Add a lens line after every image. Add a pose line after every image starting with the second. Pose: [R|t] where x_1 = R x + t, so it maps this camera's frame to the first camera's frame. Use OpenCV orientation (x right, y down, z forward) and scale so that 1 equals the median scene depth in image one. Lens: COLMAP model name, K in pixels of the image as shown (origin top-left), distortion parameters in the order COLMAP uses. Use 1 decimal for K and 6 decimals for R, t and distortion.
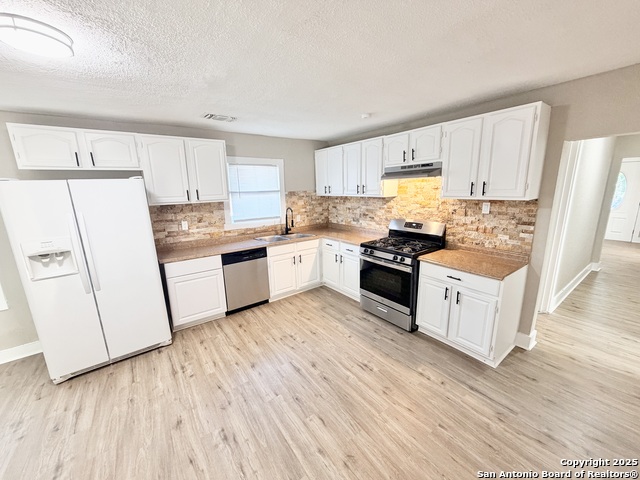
lens RADIAL K [[254.4, 0, 319.4], [0, 254.4, 241.6], [0, 0, 1]] dist [0.001593, -0.000731]
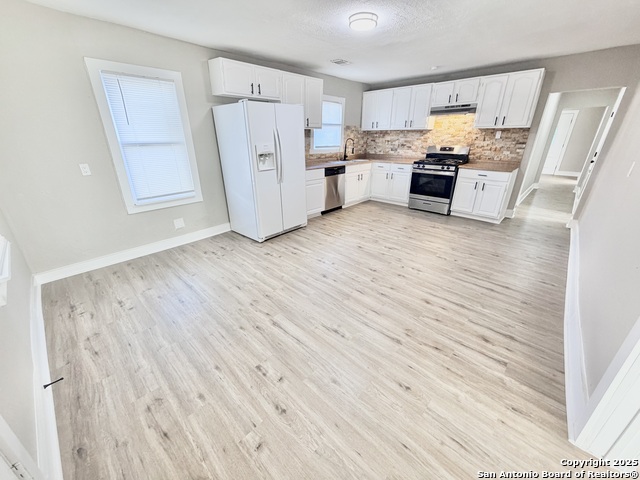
lens RADIAL K [[254.4, 0, 319.6], [0, 254.4, 240.3], [0, 0, 1]] dist [0.001593, -0.000731]
pose [[0.984187, -0.046825, 0.170829, -0.728652], [0.016371, 0.984344, 0.175494, 0.212153], [-0.176372, -0.169922, 0.969546, -0.465905]]
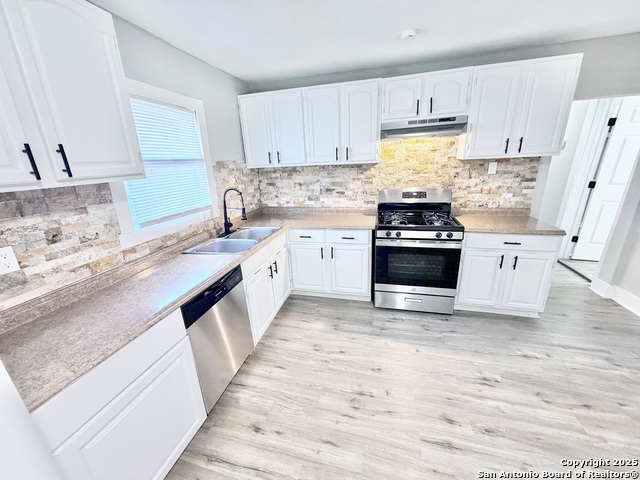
lens RADIAL K [[254.4, 0, 318.8], [0, 254.4, 241.2], [0, 0, 1]] dist [0.001593, -0.000731]
pose [[0.775361, -0.200583, 0.598817, -0.474690], [0.157472, 0.979675, 0.124259, -0.075748], [-0.611570, -0.002048, 0.791188, 0.574804]]
